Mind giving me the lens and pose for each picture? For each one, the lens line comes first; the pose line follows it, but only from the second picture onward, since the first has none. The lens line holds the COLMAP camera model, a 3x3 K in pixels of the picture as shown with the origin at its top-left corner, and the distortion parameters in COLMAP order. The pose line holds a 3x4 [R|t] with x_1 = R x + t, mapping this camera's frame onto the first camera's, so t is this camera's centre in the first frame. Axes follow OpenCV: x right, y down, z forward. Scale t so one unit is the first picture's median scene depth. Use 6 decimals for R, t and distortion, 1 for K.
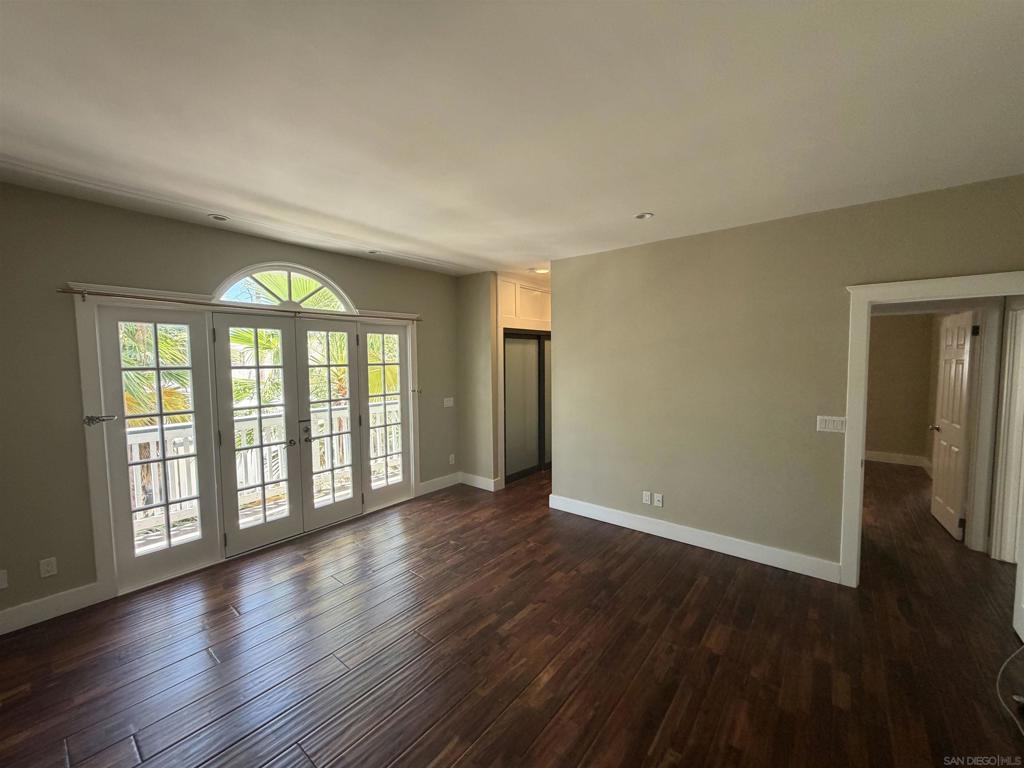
lens RADIAL K [[407.8, 0, 508.8], [0, 407.8, 384.2], [0, 0, 1]] dist [-0.002403, 0.000687]
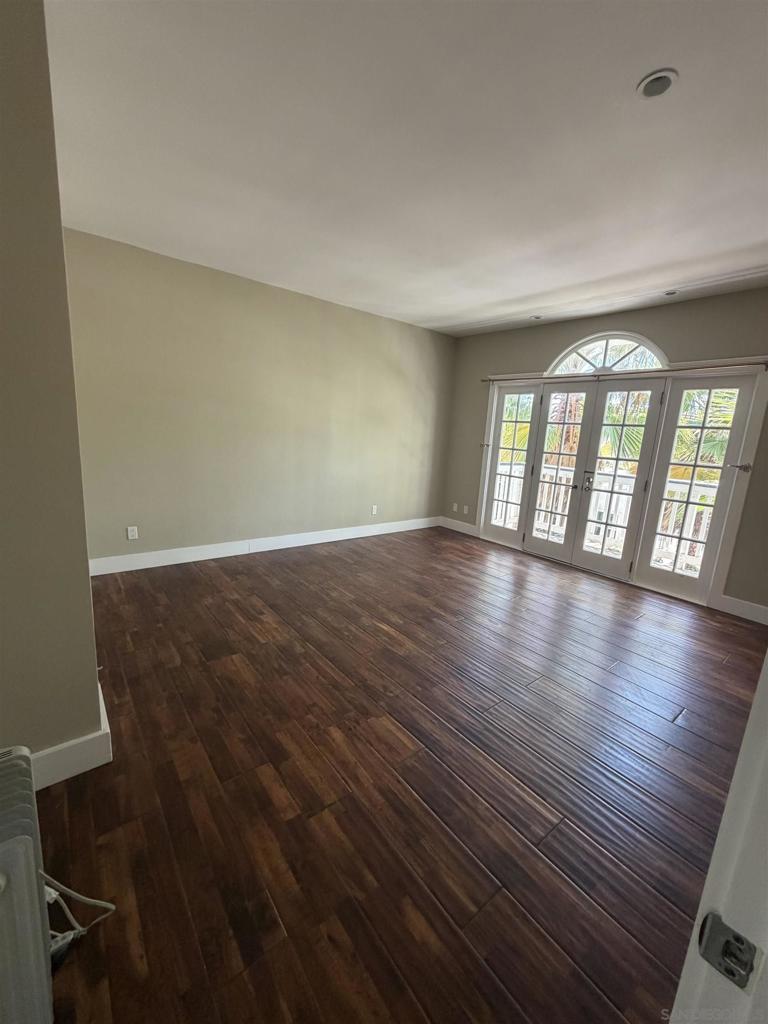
lens RADIAL K [[407.8, 0, 385.1], [0, 407.8, 509.1], [0, 0, 1]] dist [-0.002403, 0.000687]
pose [[-0.207159, 0.179211, -0.961753, 0.786456], [-0.127410, 0.969764, 0.208147, 0.025338], [0.969975, 0.165657, -0.178062, 0.690633]]
